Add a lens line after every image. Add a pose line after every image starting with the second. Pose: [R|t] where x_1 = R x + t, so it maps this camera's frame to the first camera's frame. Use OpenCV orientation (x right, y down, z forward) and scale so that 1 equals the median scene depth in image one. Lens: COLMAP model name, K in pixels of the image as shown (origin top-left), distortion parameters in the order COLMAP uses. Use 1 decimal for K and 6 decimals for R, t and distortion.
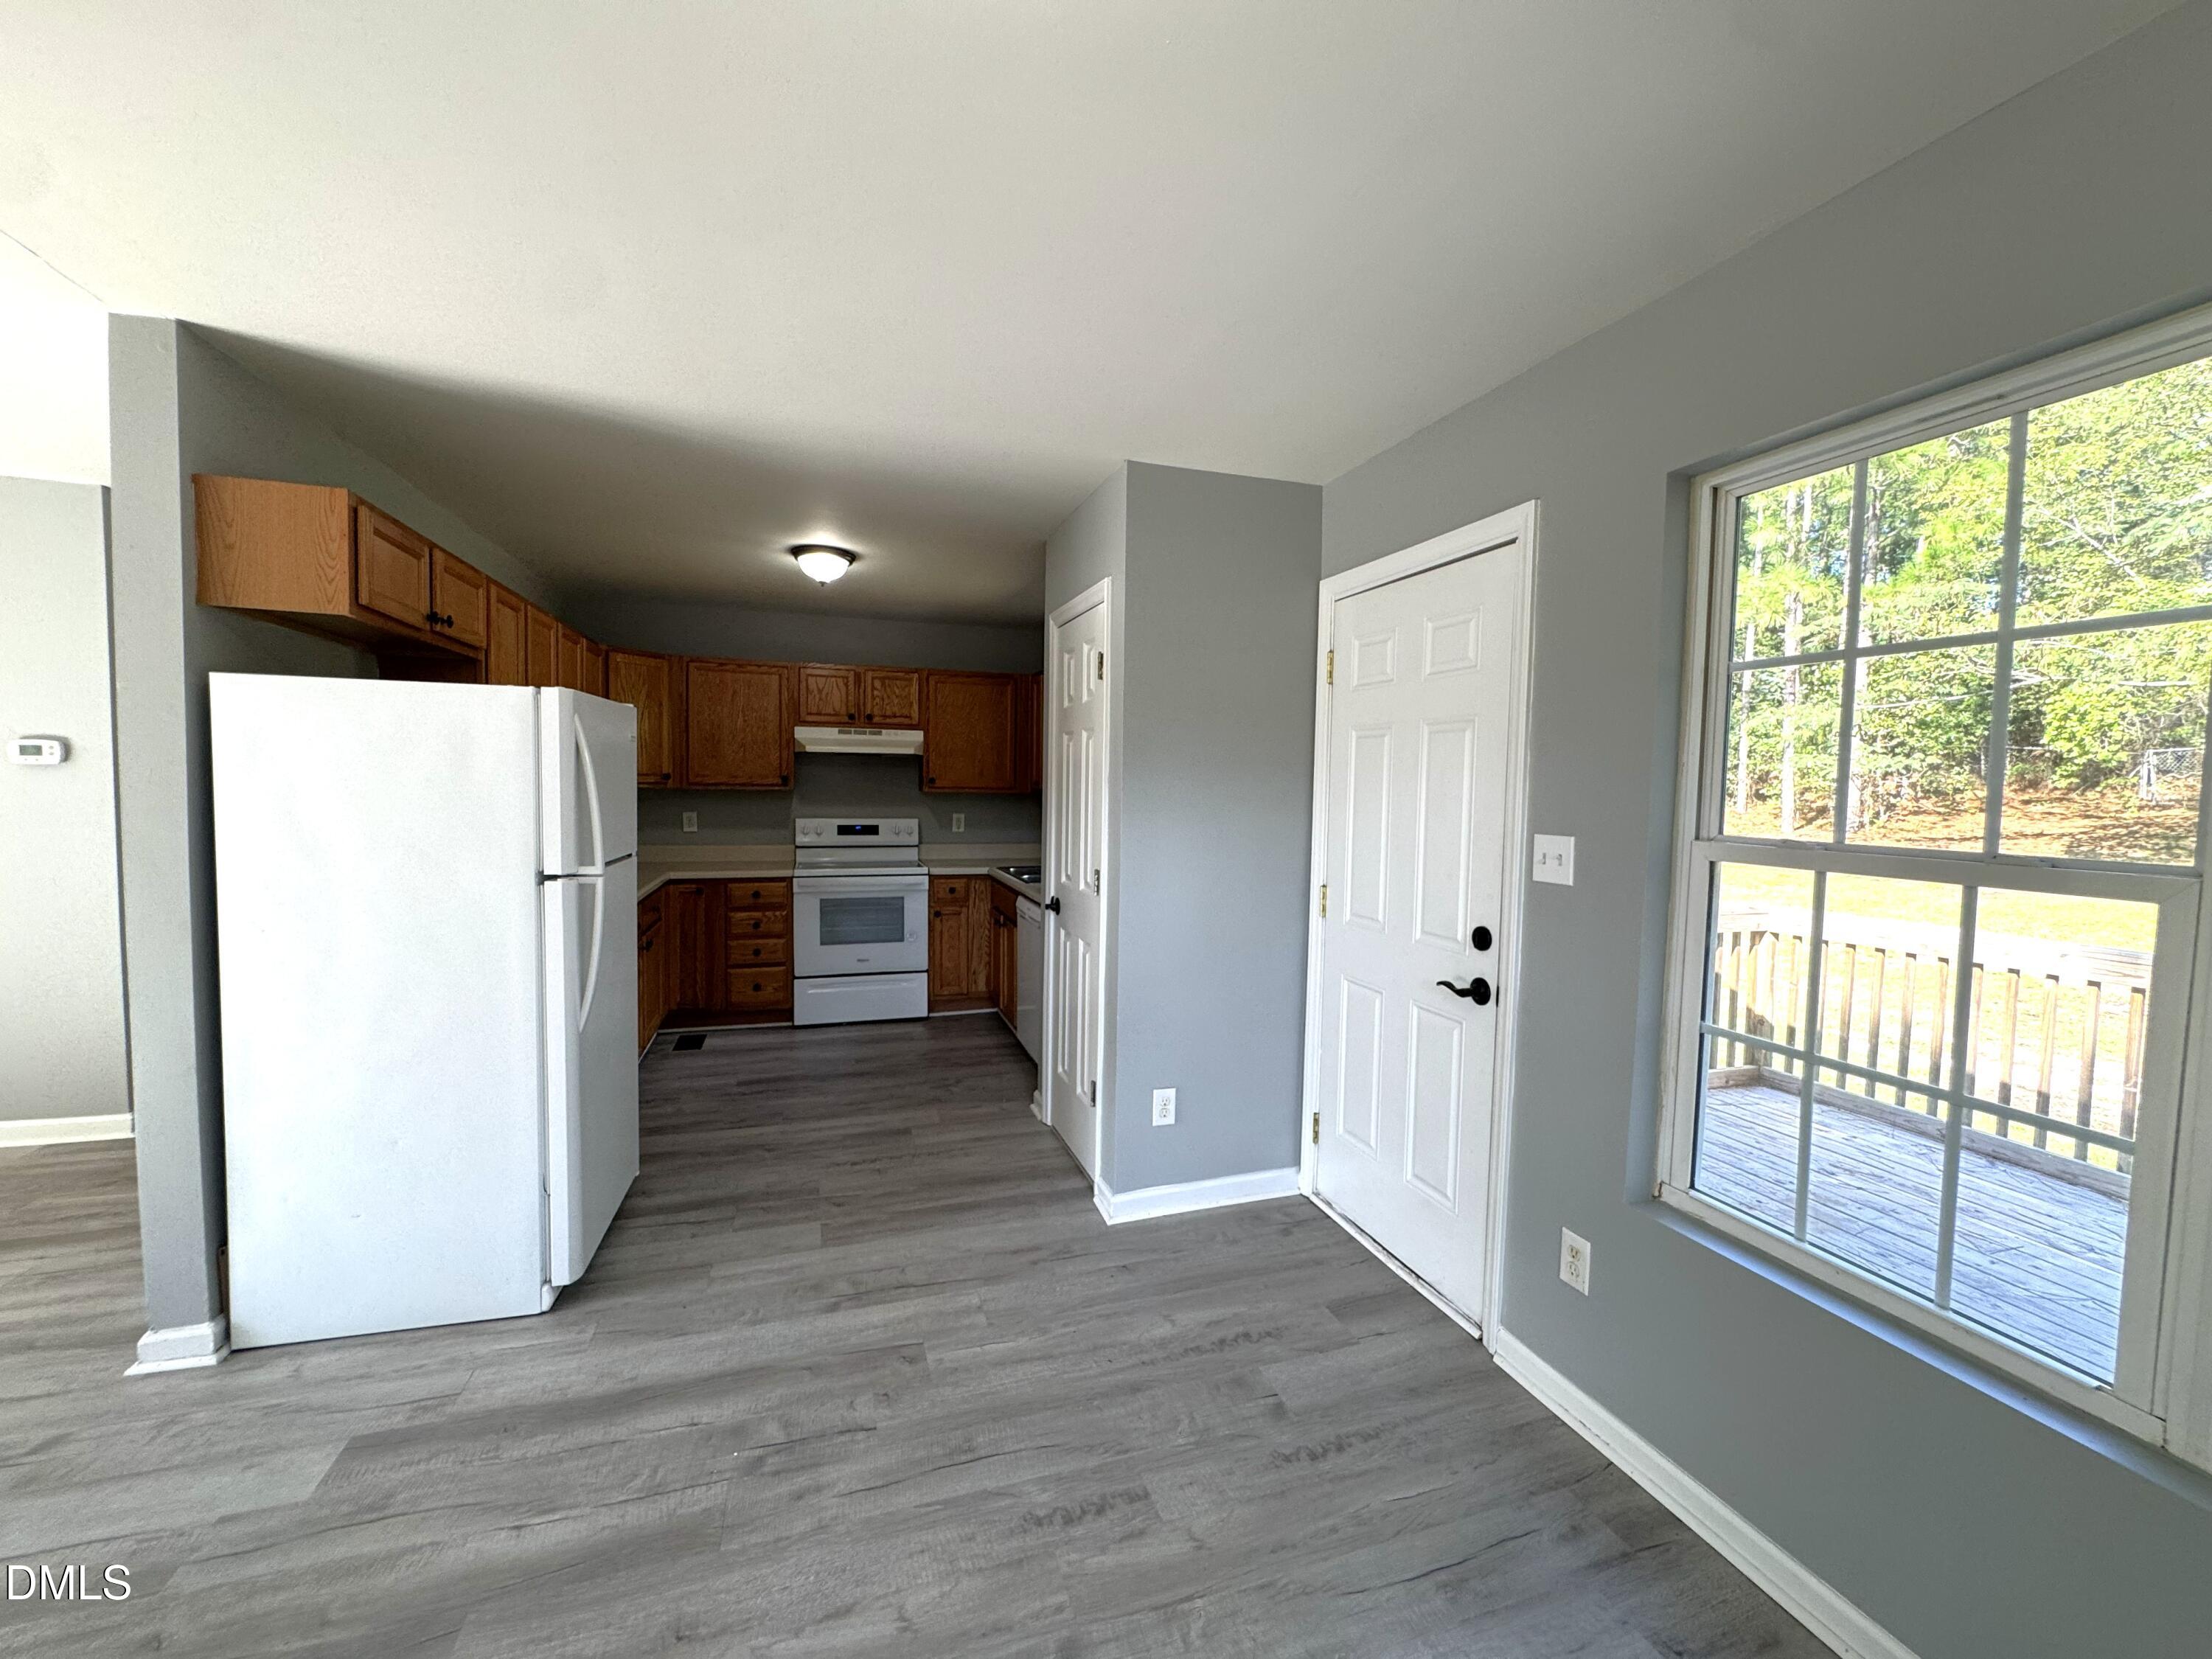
lens RADIAL K [[889.2, 0, 1107.2], [0, 889.2, 832.9], [0, 0, 1]] dist [-0.002593, -0.000155]
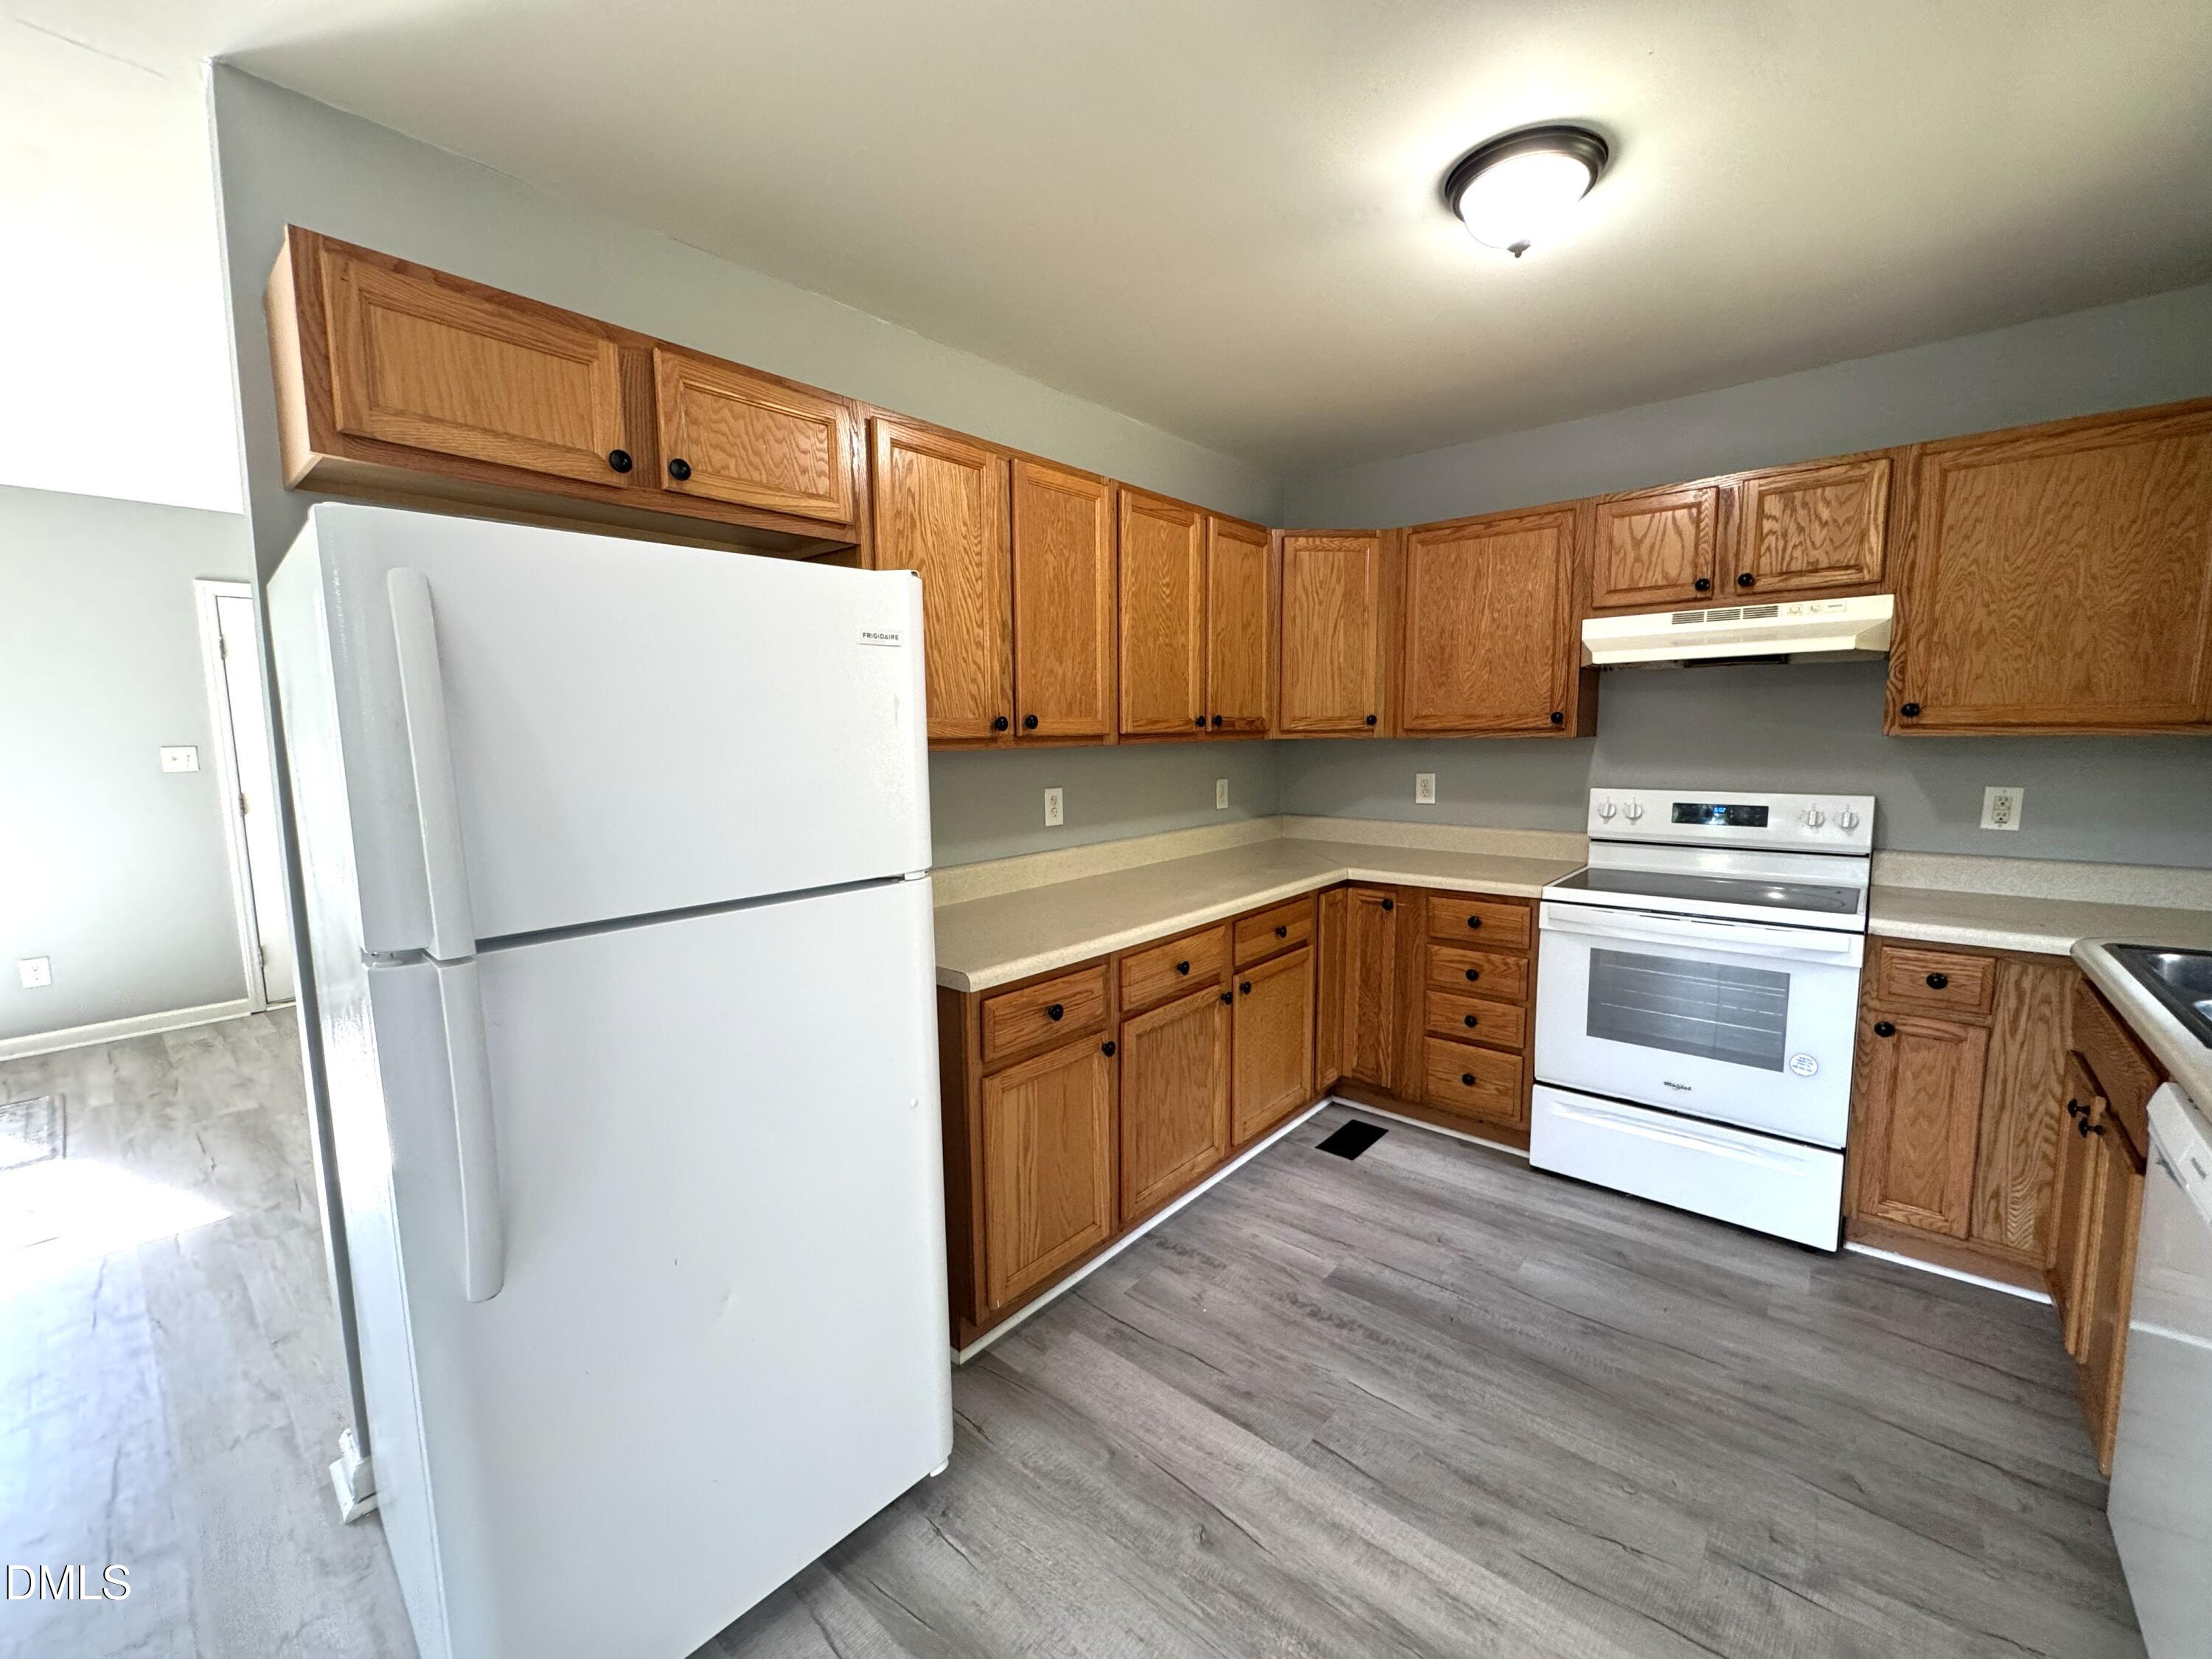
lens RADIAL K [[889.2, 0, 1107.2], [0, 889.2, 832.9], [0, 0, 1]] dist [-0.002593, -0.000155]
pose [[0.516384, 0.075953, -0.852982, -0.030811], [-0.025778, 0.996986, 0.073170, -0.022553], [0.855969, -0.015795, 0.516786, 0.475458]]
